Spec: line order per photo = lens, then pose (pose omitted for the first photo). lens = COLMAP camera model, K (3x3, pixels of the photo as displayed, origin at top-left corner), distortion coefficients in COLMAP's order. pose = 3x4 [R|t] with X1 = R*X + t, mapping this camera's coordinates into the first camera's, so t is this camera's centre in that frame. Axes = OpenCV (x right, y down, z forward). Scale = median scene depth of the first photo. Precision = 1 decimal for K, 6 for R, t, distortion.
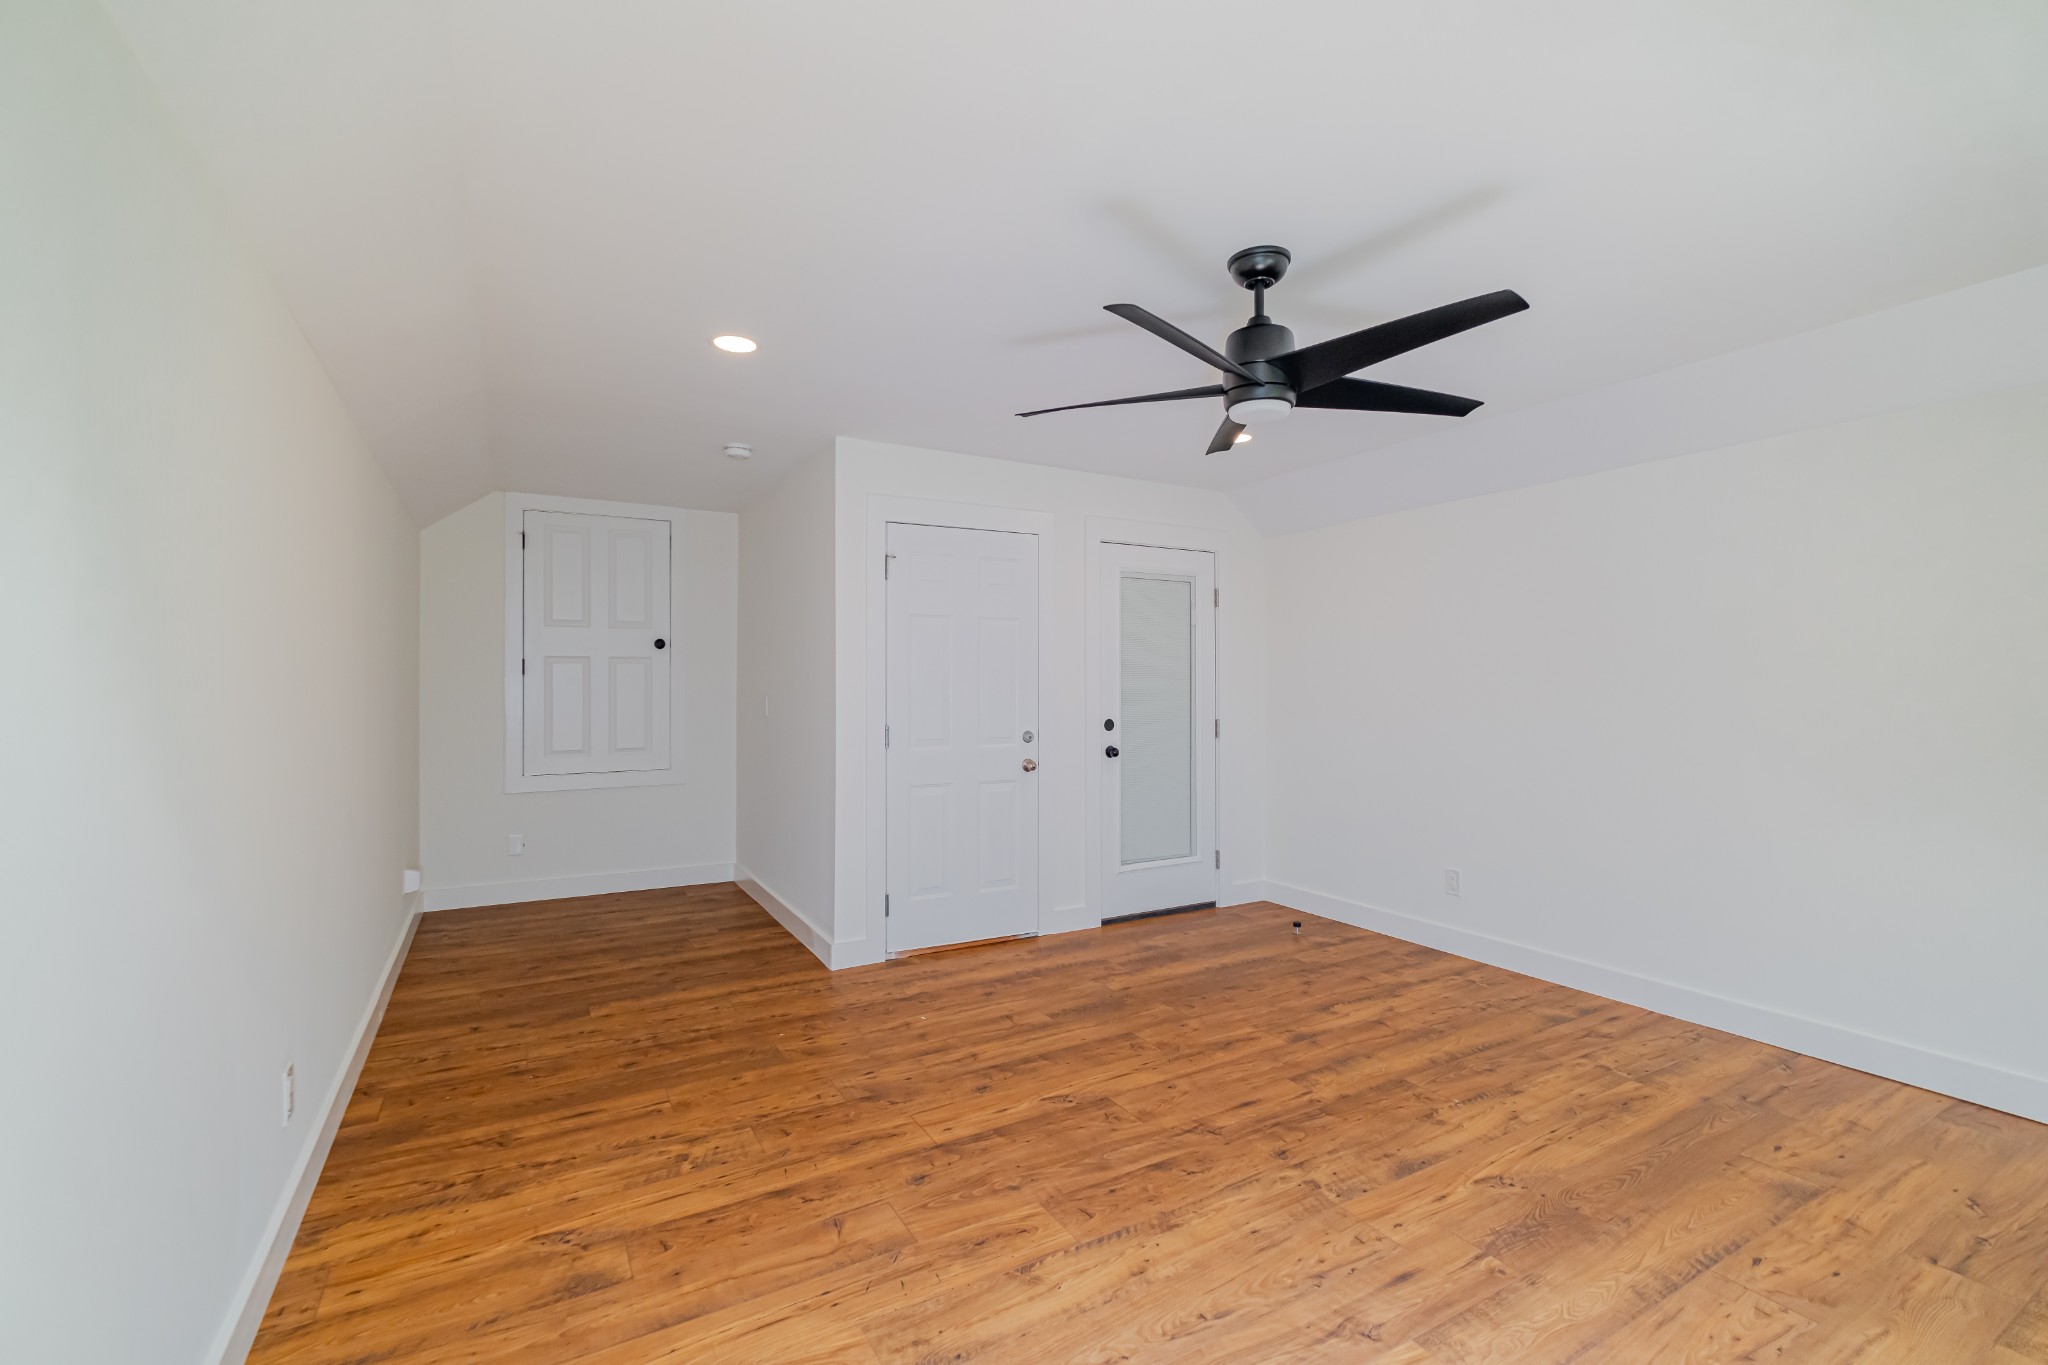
lens RADIAL K [[887.6, 0, 1022.1], [0, 887.6, 676.5], [0, 0, 1]] dist [0.000294, -0.000323]
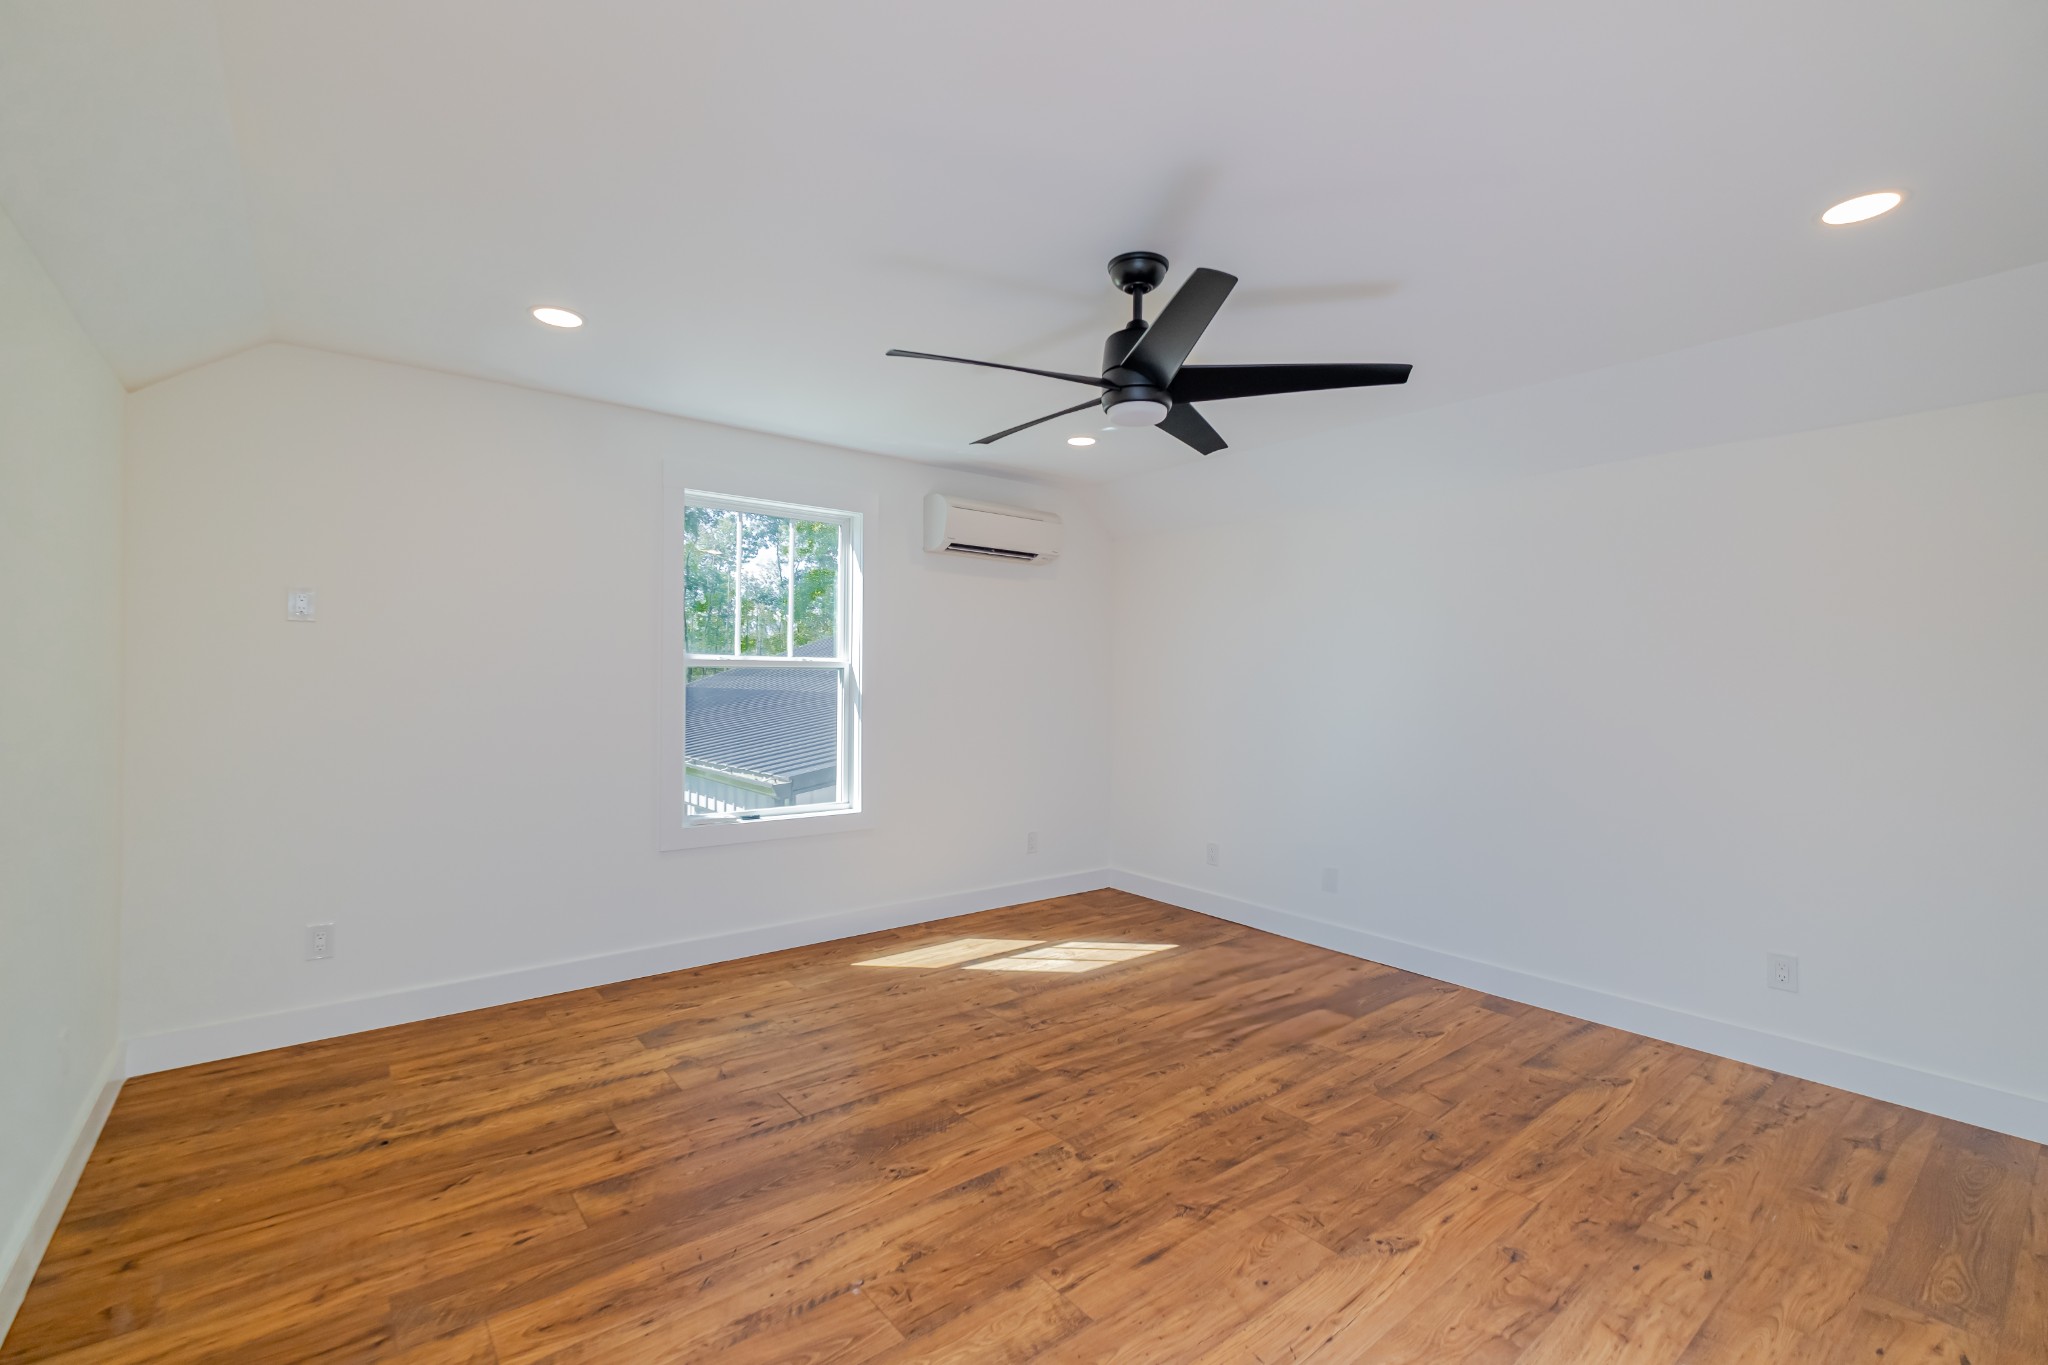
lens RADIAL K [[887.6, 0, 1022.7], [0, 887.6, 683.7], [0, 0, 1]] dist [0.000294, -0.000323]
pose [[-0.987568, -0.009028, -0.156932, 0.547424], [-0.008512, 0.999956, -0.003960, 0.015030], [0.156961, -0.002574, -0.987601, 1.956643]]
